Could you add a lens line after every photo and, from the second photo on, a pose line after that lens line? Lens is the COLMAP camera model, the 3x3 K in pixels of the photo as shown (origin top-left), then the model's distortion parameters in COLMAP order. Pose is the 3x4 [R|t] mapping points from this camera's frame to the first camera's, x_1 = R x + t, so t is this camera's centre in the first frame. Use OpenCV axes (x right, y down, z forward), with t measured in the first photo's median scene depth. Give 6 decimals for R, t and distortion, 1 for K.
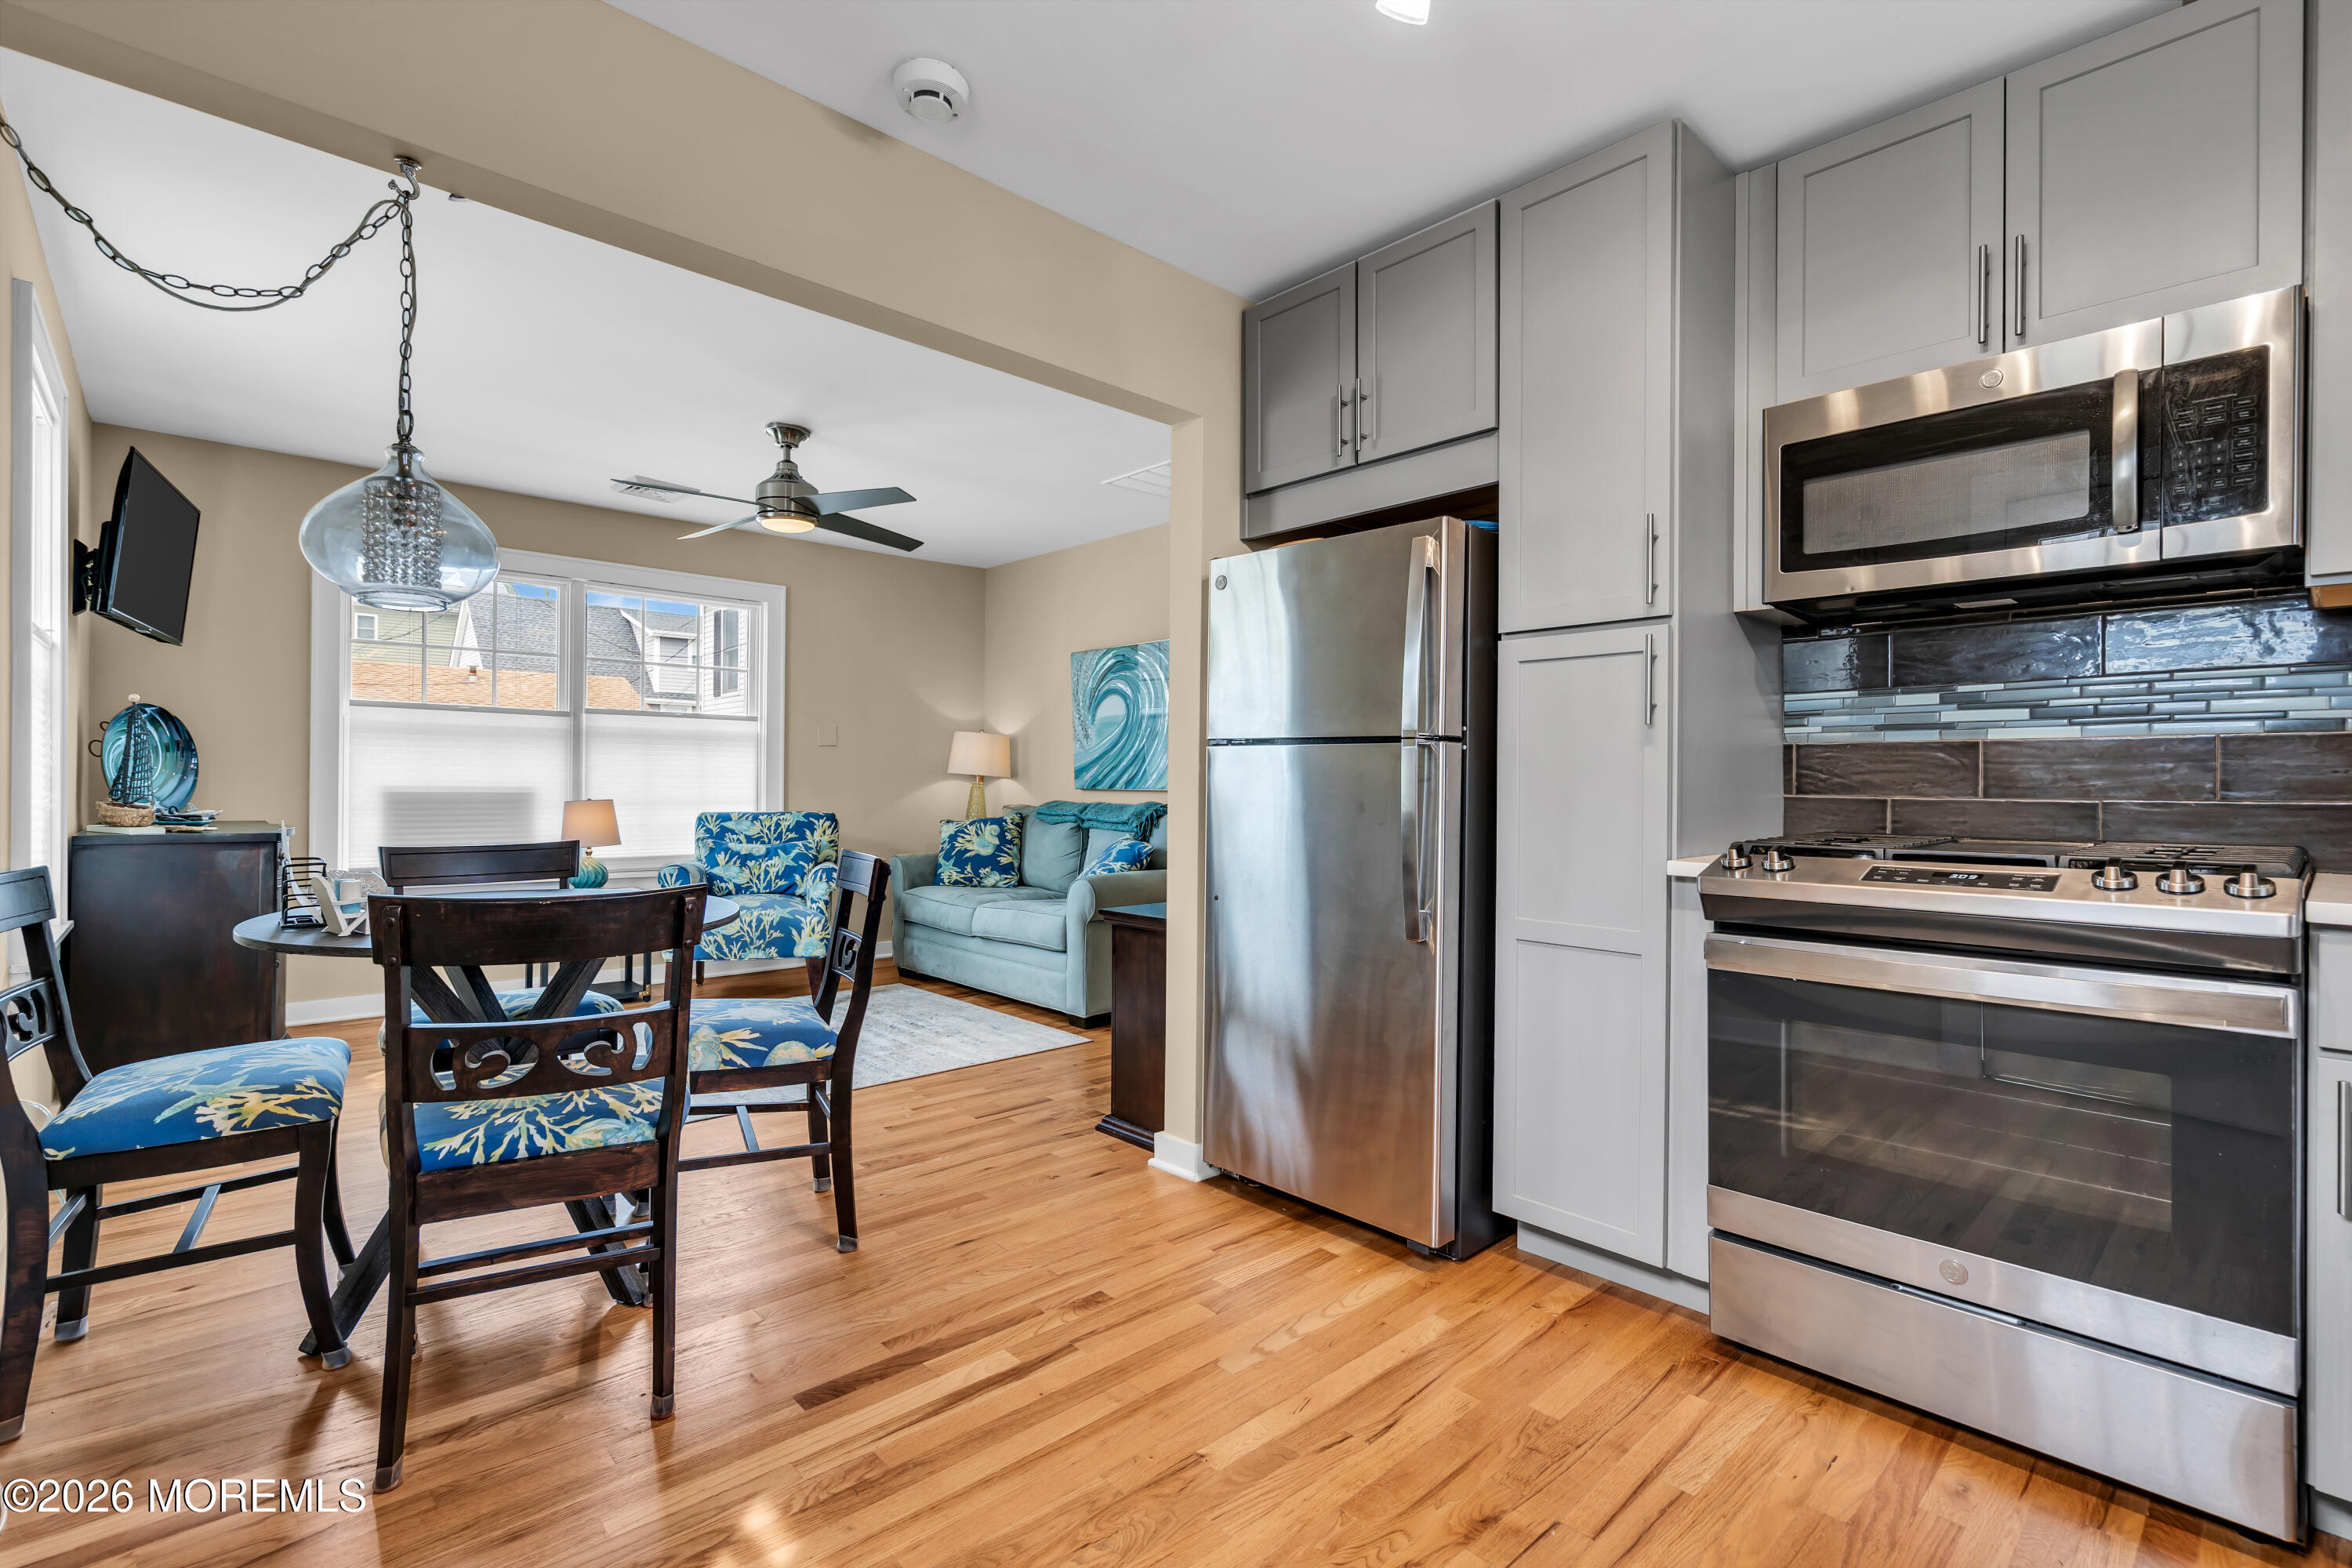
lens RADIAL K [[1068.7, 0, 1157.5], [0, 1068.7, 779.4], [0, 0, 1]] dist [-0.002956, 0.000432]
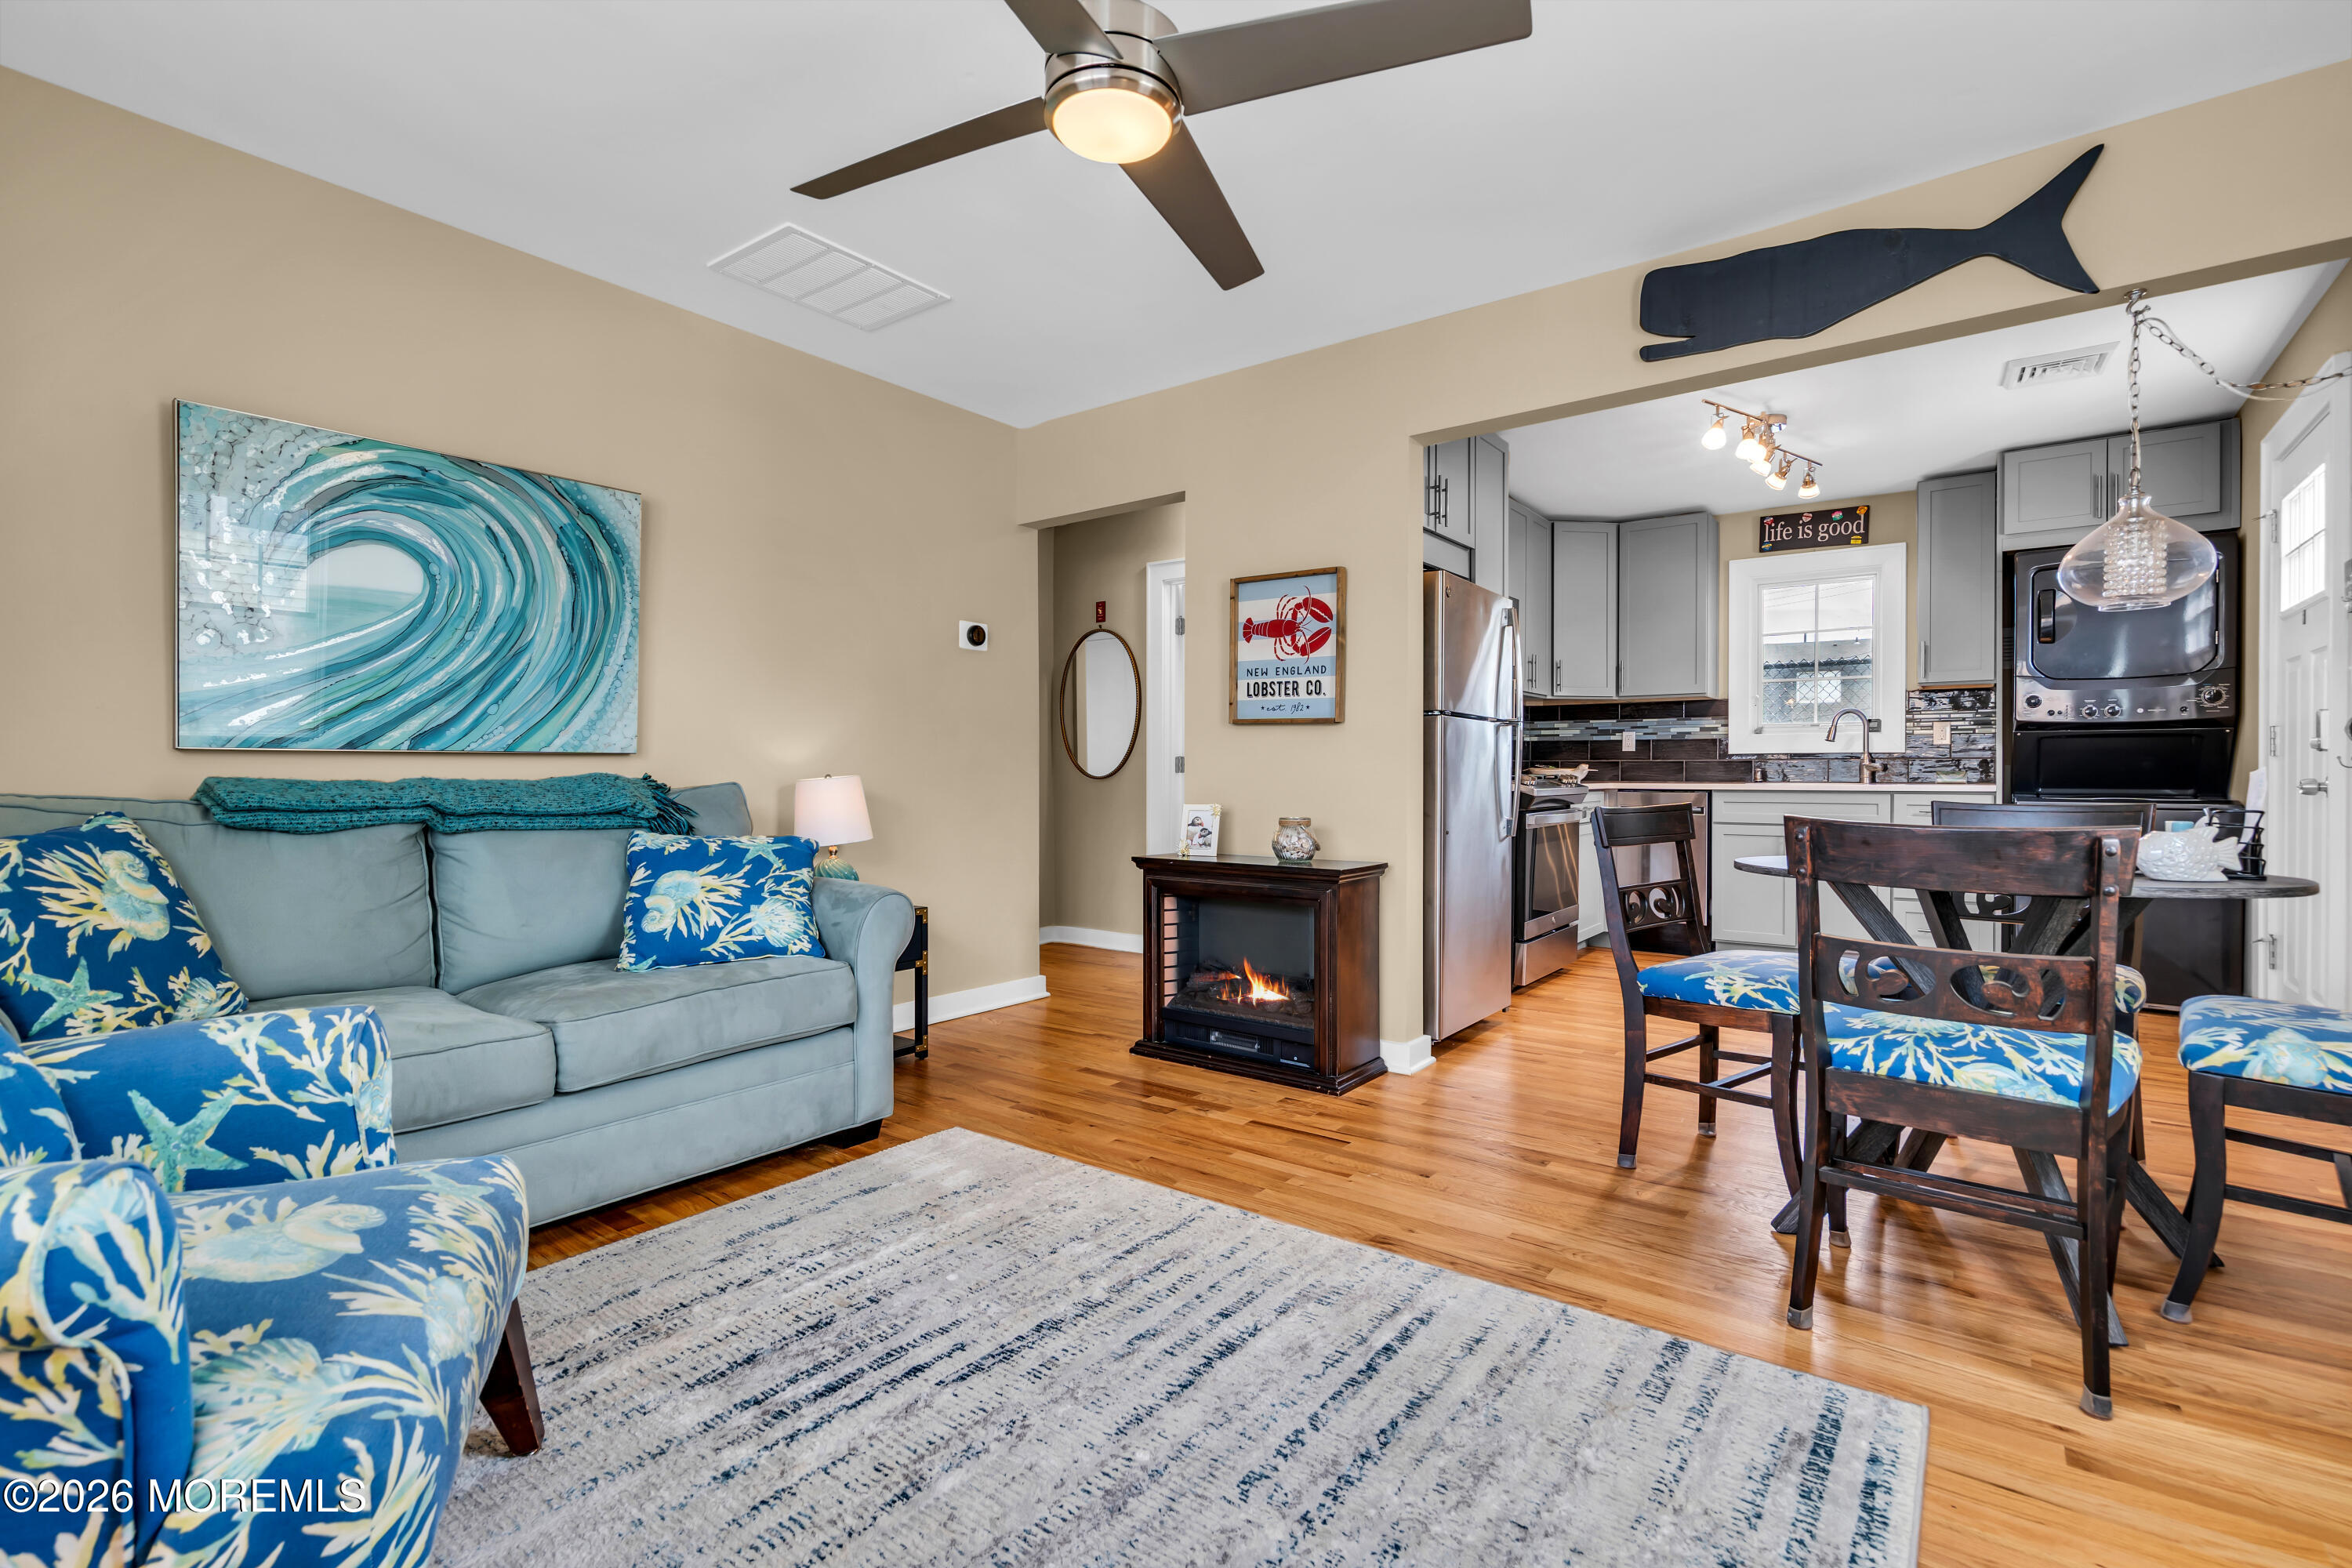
lens RADIAL K [[1068.7, 0, 1169.2], [0, 1068.7, 782.0], [0, 0, 1]] dist [-0.002956, 0.000432]
pose [[-0.185800, -0.015794, 0.982461, -1.431603], [-0.003621, 0.999875, 0.015389, 0.037541], [-0.982581, -0.000698, -0.185834, 1.938971]]
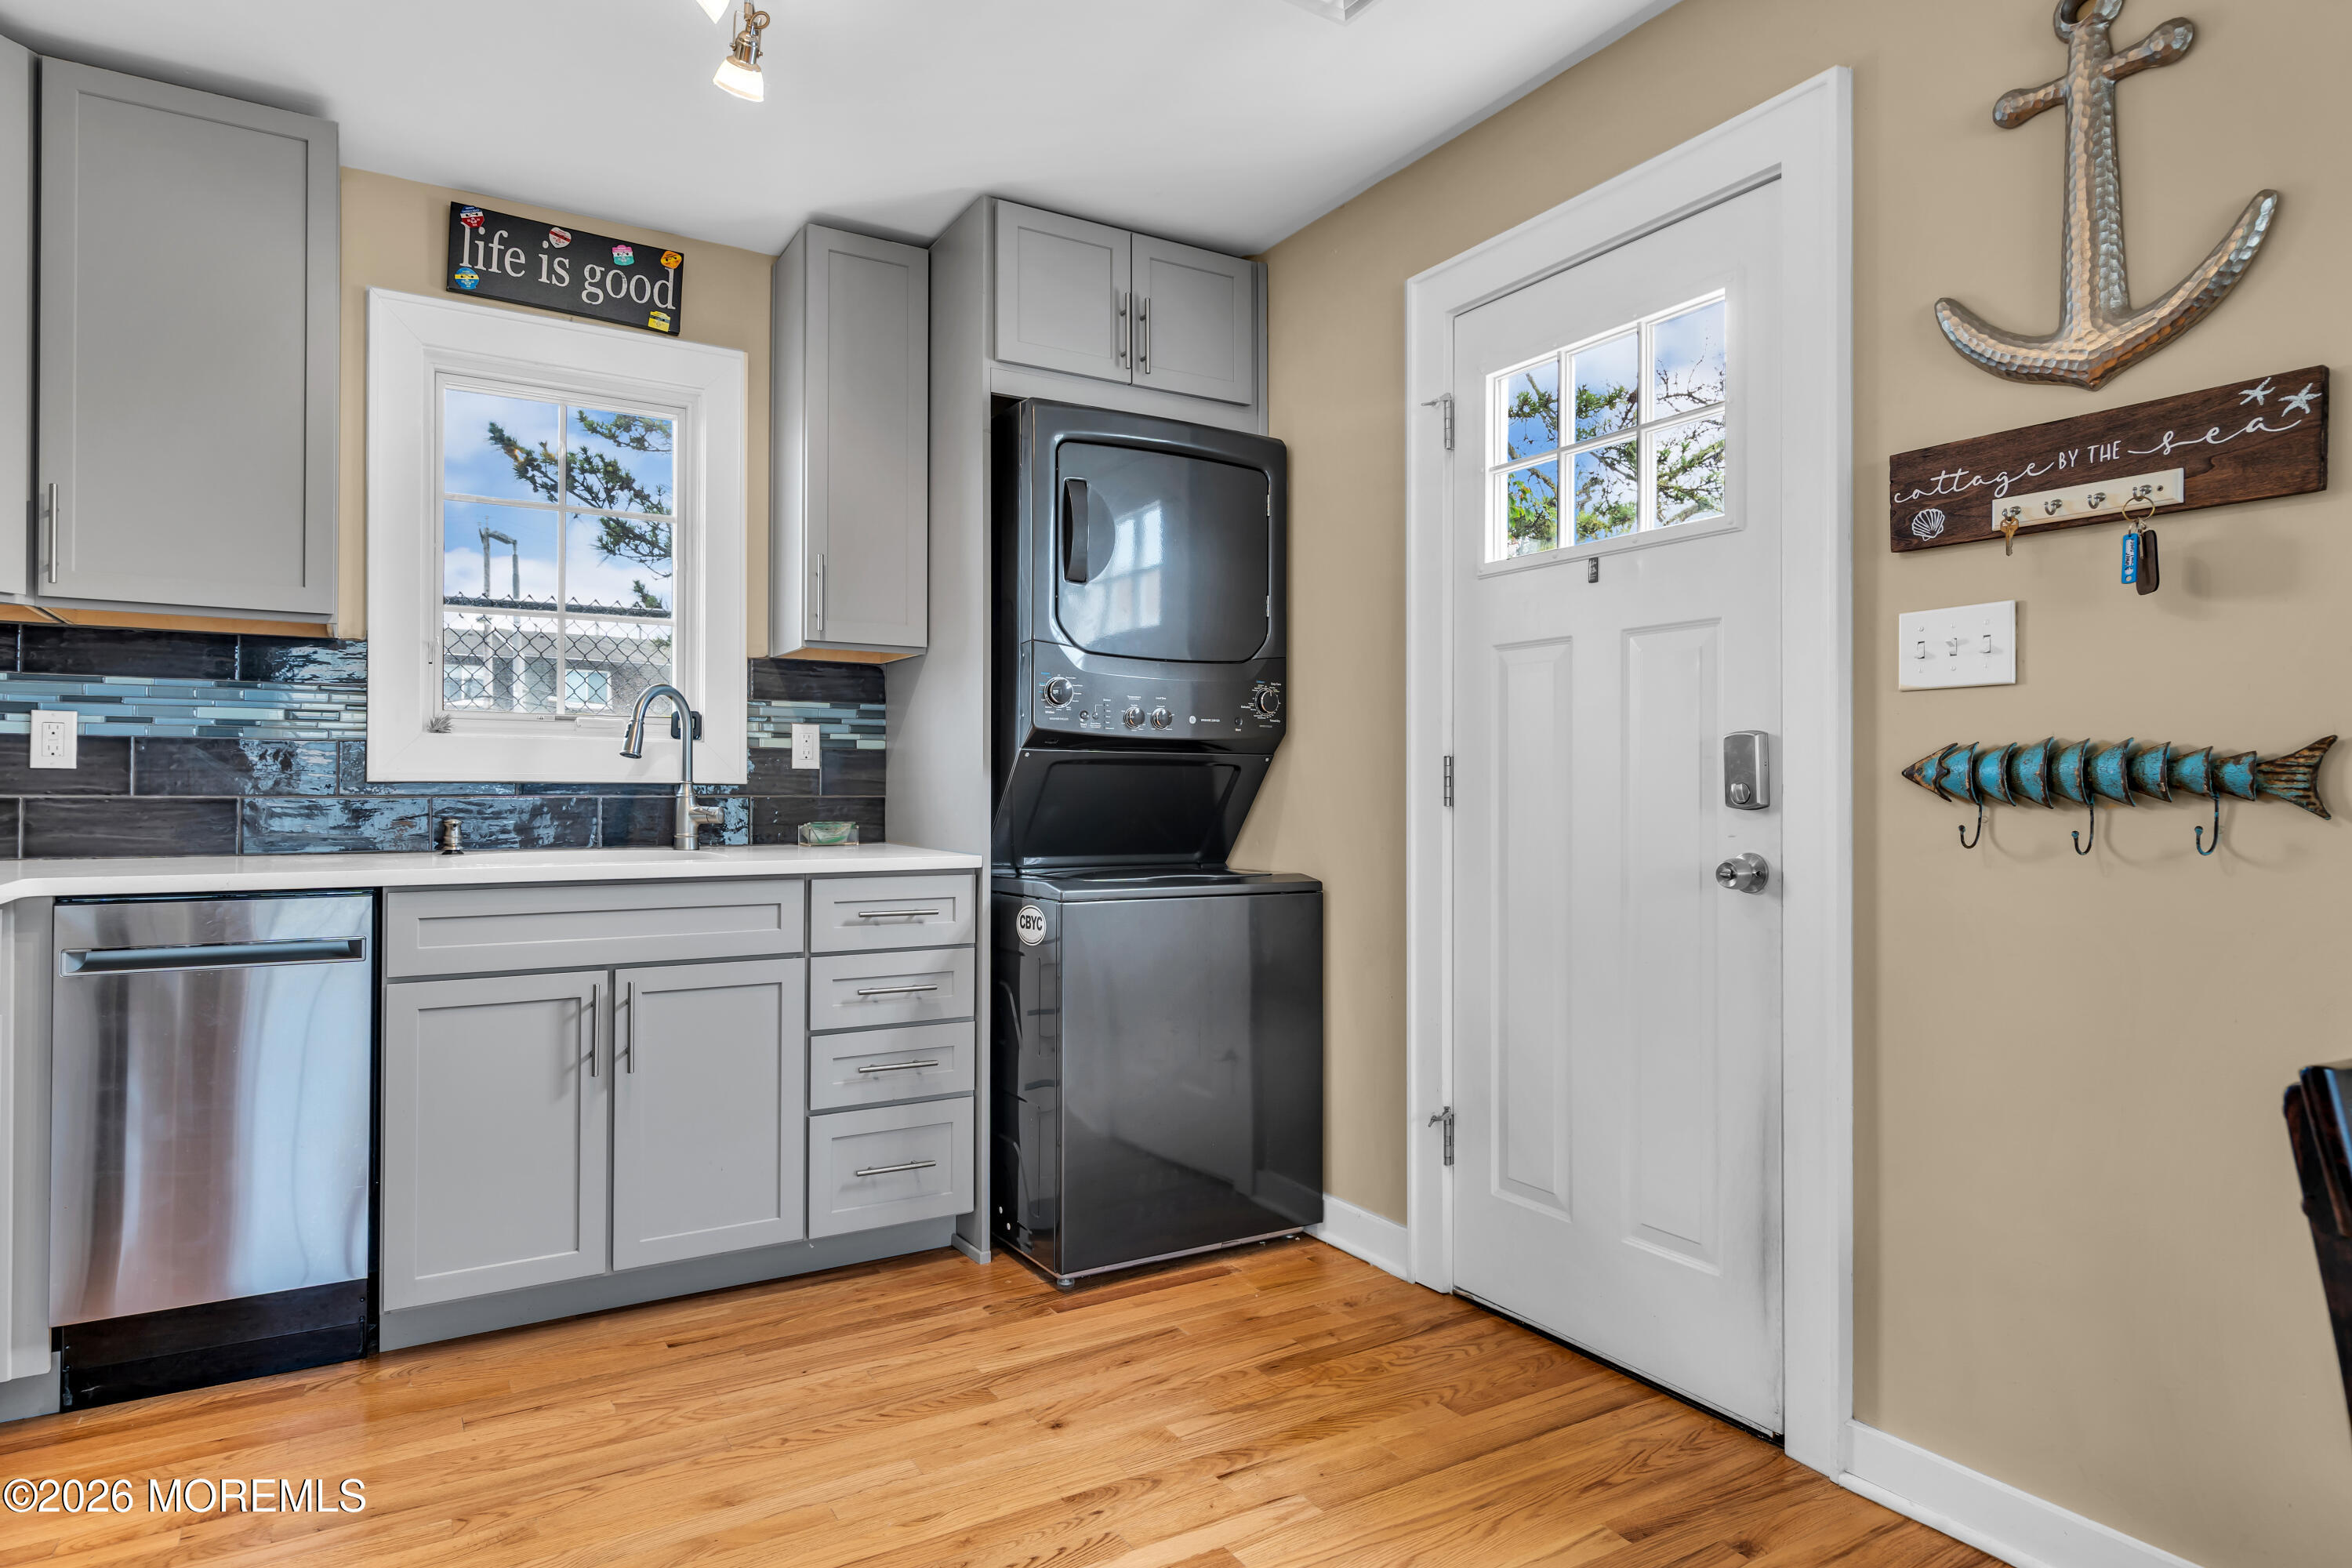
lens RADIAL K [[1317.9, 0, 1169.1], [0, 1317.9, 782.6], [0, 0, 1]] dist [-0.001949, -0.001343]
pose [[-0.981897, -0.009811, 0.189163, -0.086735], [-0.011019, 0.999925, -0.005338, 0.003263], [-0.189097, -0.007326, -0.981931, 1.186286]]
